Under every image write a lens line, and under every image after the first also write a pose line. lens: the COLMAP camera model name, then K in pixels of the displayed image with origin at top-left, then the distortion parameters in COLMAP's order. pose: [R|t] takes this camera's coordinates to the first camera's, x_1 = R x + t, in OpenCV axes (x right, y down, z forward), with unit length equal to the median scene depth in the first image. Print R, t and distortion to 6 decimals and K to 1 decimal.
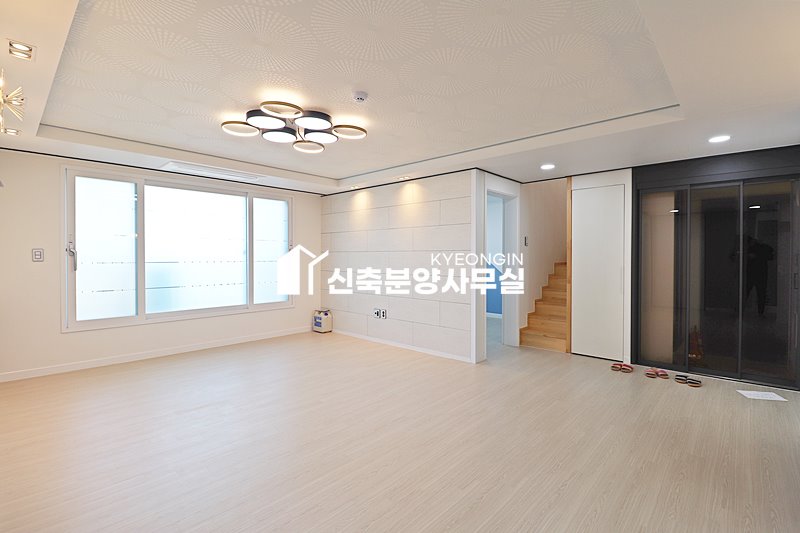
lens RADIAL K [[370.8, 0, 406.8], [0, 370.8, 263.4], [0, 0, 1]] dist [-0.001083, -0.009445]
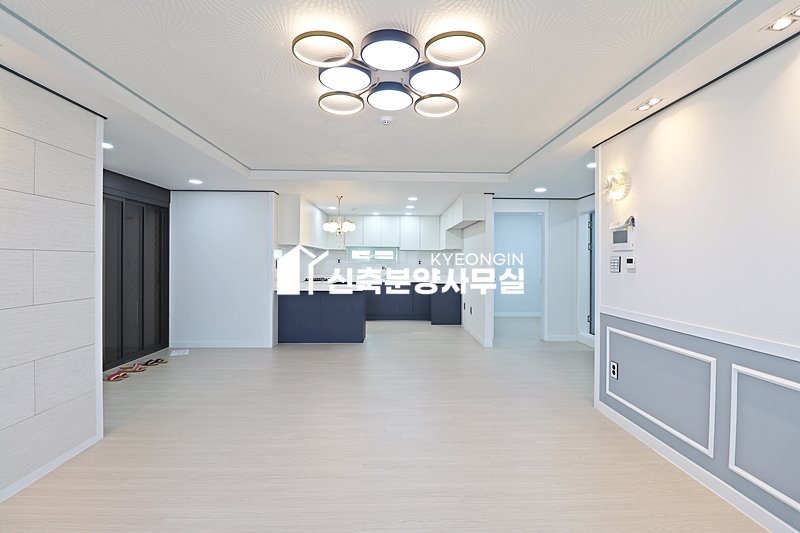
lens RADIAL K [[370.8, 0, 401.6], [0, 370.8, 262.7], [0, 0, 1]] dist [-0.001083, -0.009445]
pose [[-0.688971, -0.007810, 0.724747, -0.572624], [0.004831, 0.999870, 0.015367, -0.024229], [-0.724773, 0.014089, -0.688844, 1.035397]]
